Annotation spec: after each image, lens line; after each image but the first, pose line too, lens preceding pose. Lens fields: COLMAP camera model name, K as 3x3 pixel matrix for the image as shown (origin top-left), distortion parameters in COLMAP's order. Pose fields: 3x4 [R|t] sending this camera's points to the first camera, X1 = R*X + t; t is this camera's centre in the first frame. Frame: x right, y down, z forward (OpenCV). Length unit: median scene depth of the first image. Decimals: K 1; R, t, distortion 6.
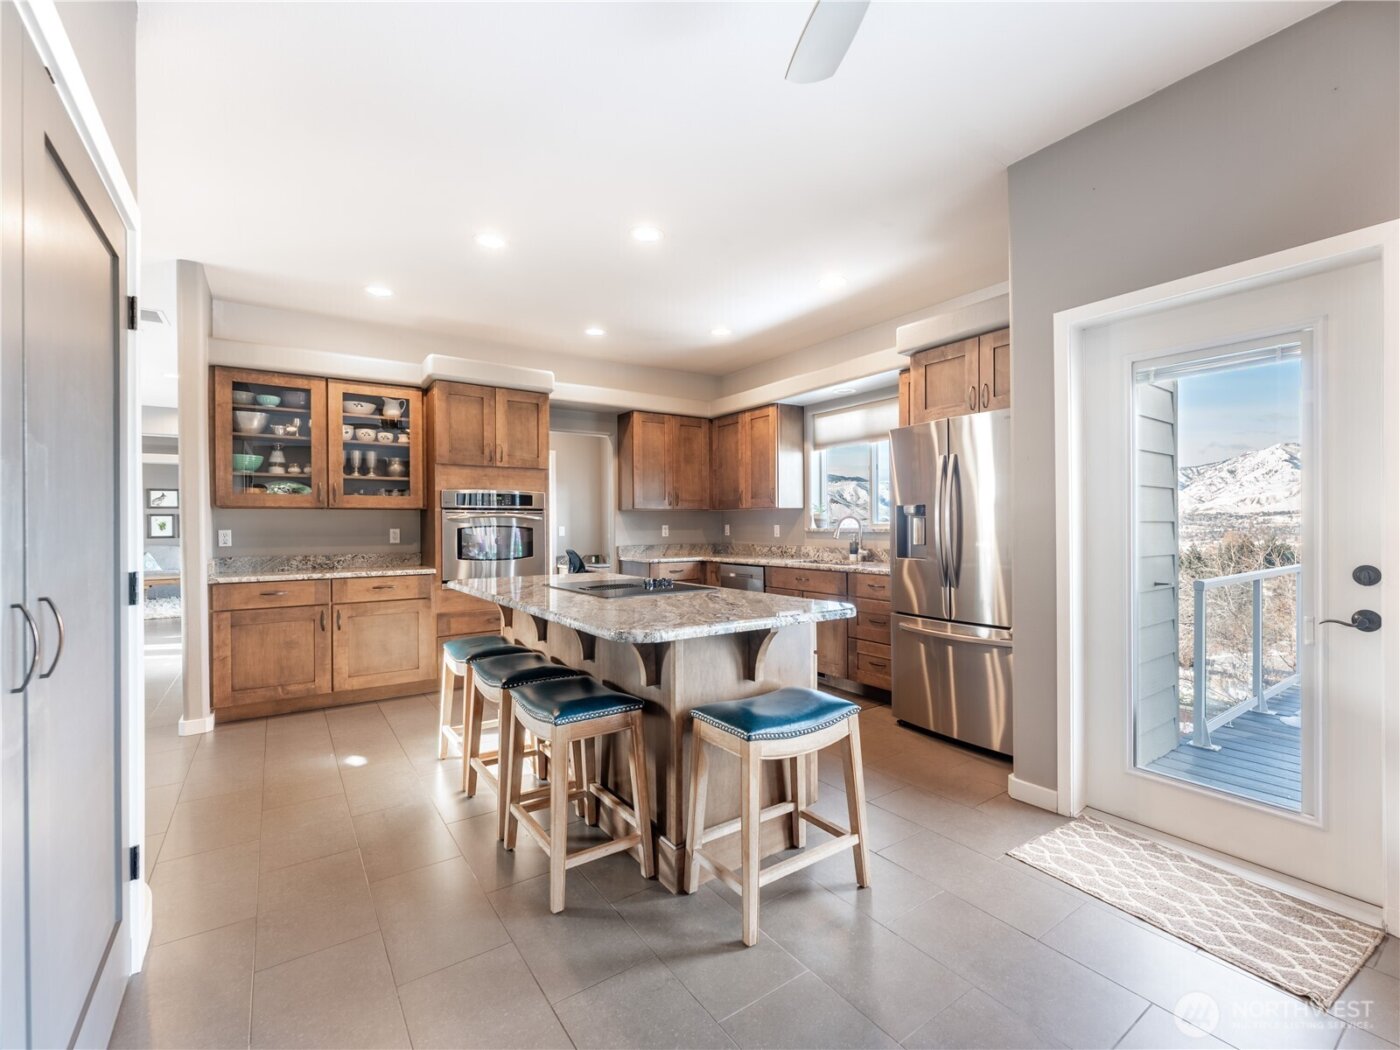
lens RADIAL K [[615.8, 0, 717.3], [0, 615.8, 527.1], [0, 0, 1]] dist [-0.002611, -0.000400]
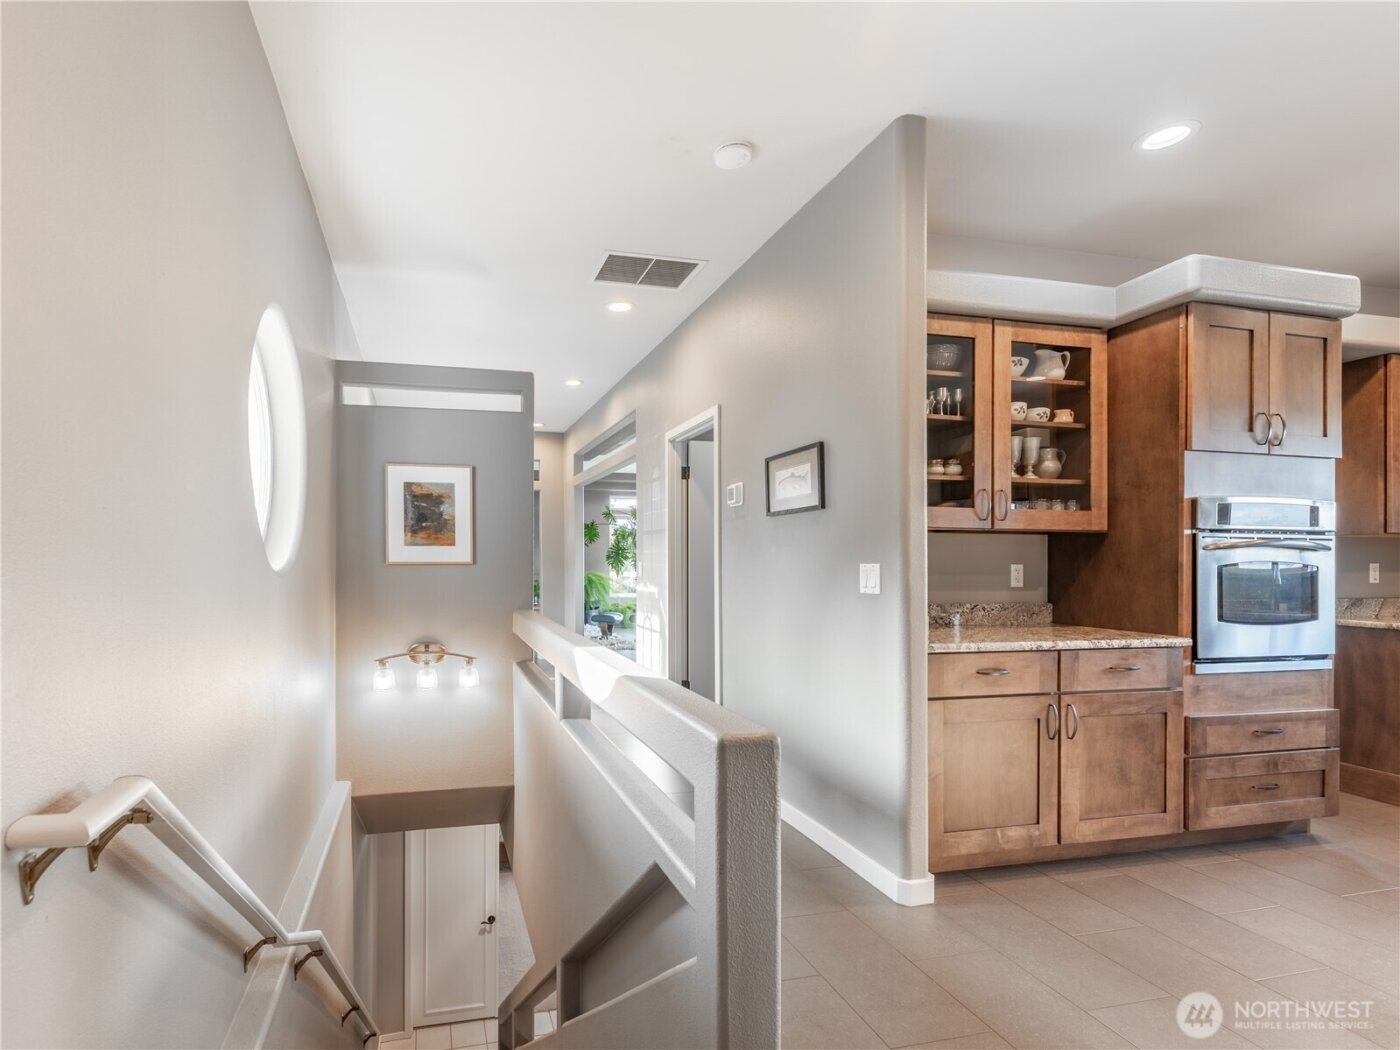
lens RADIAL K [[644.4, 0, 568.6], [0, 644.4, 563.8], [0, 0, 1]] dist [-0.002531, -0.000458]
pose [[0.918234, 0.014514, -0.395772, -0.719667], [-0.012722, 0.999893, 0.007152, 0.003490], [0.395834, -0.001533, 0.918321, 0.226800]]
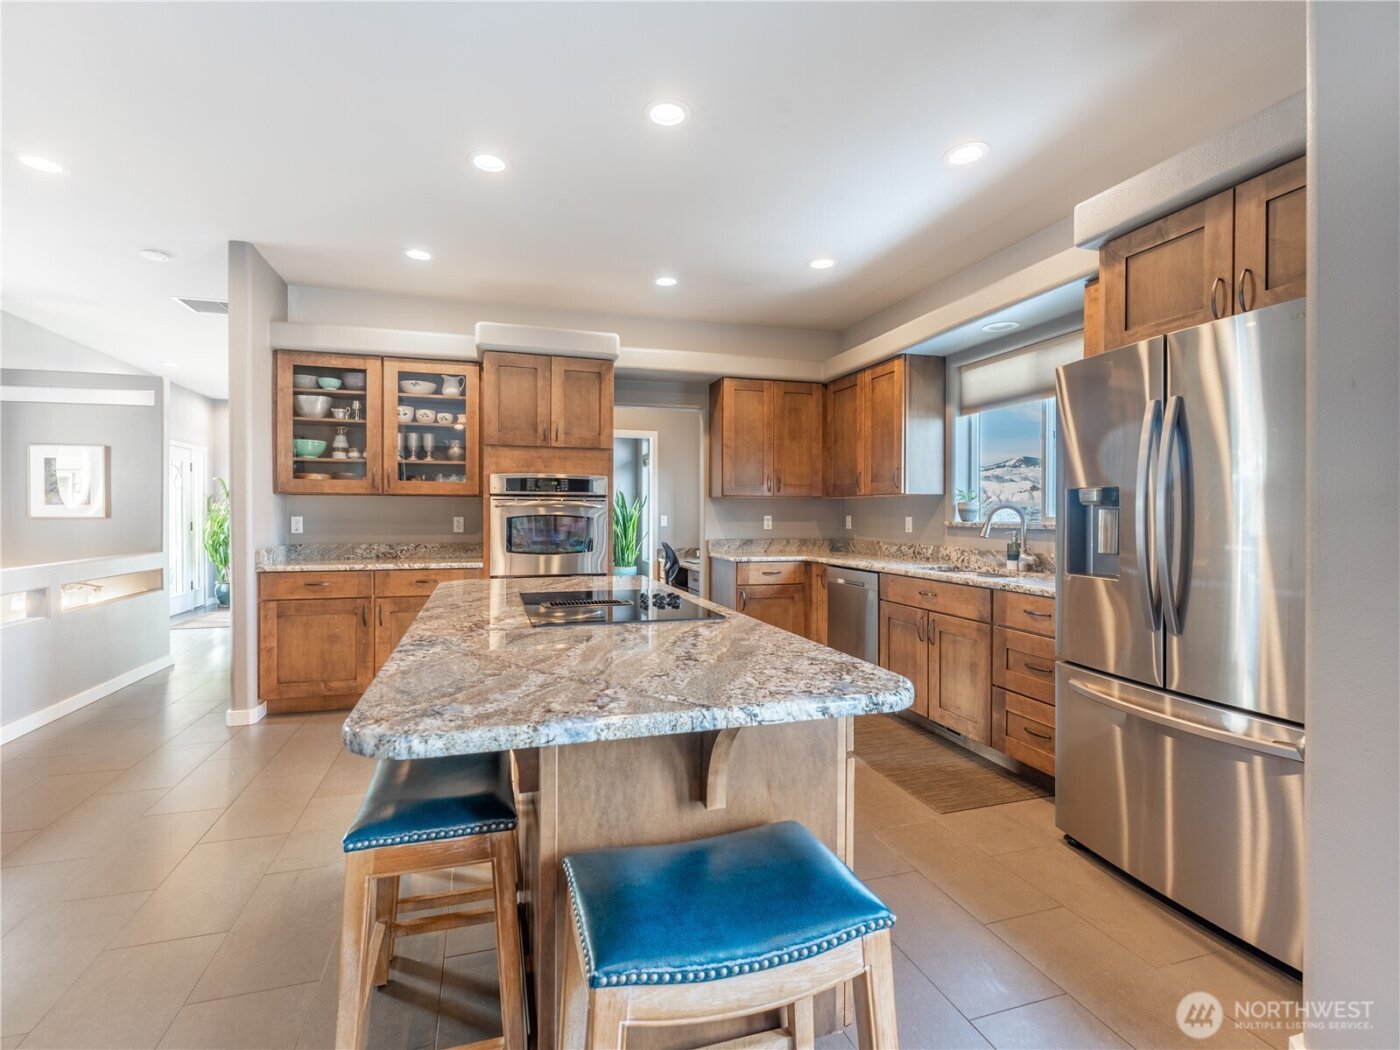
lens RADIAL K [[629.3, 0, 676.4], [0, 629.3, 518.4], [0, 0, 1]] dist [-0.003605, -0.000595]
pose [[0.945254, 0.011523, -0.326132, 0.101138], [-0.010088, 0.999931, 0.006092, -0.004298], [0.326179, -0.002469, 0.945305, 0.220935]]
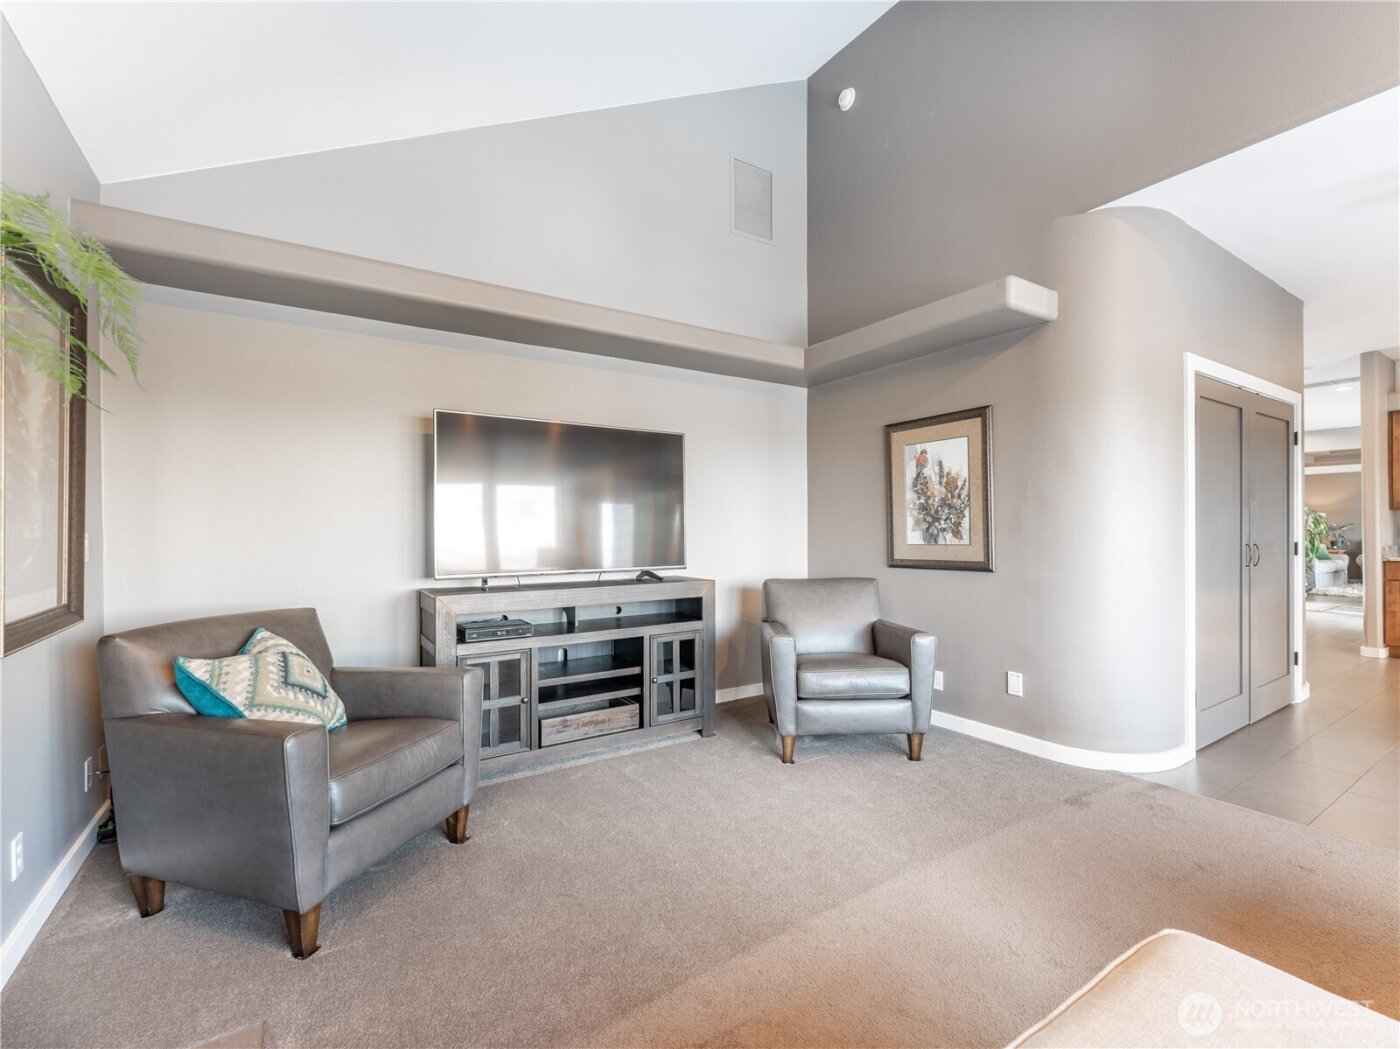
lens RADIAL K [[633.1, 0, 705.6], [0, 633.1, 527.1], [0, 0, 1]] dist [0.000353, 0.000146]
pose [[-0.037658, 0.005651, -0.999275, 0.626591], [0.004446, 0.999975, 0.005487, -0.005046], [0.999281, -0.004236, -0.037682, -0.477380]]
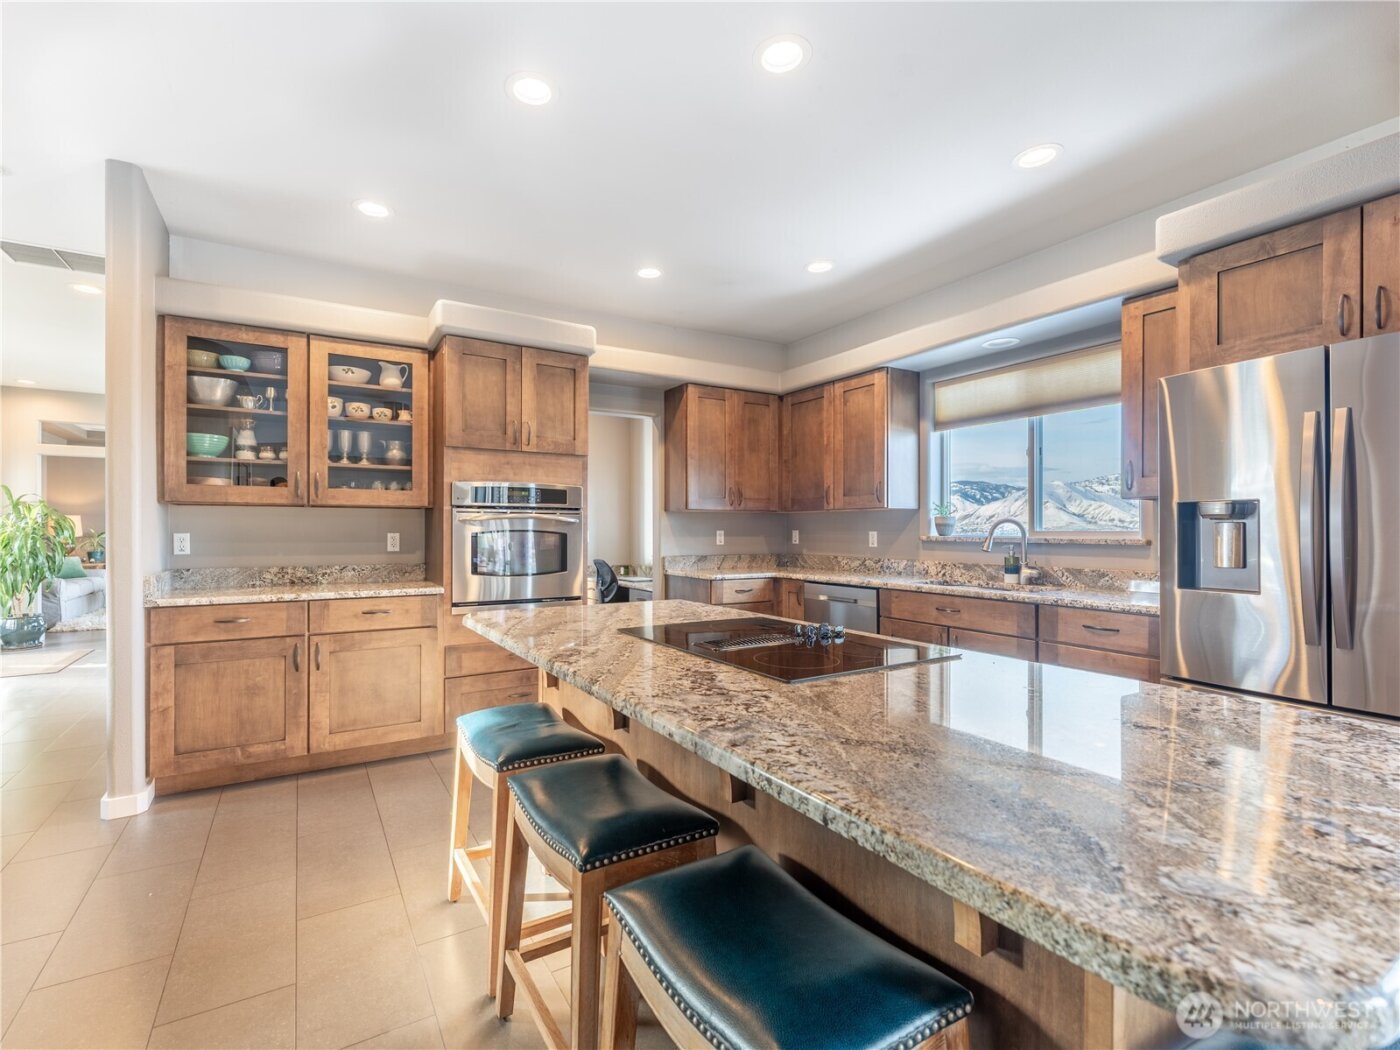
lens RADIAL K [[615.7, 0, 643.0], [0, 615.7, 528.9], [0, 0, 1]] dist [-0.001134, -0.000412]
pose [[0.993880, 0.007238, -0.110228, -0.130450], [-0.007698, 0.999963, -0.003743, -0.001850], [0.110197, 0.004569, 0.993899, 0.273618]]
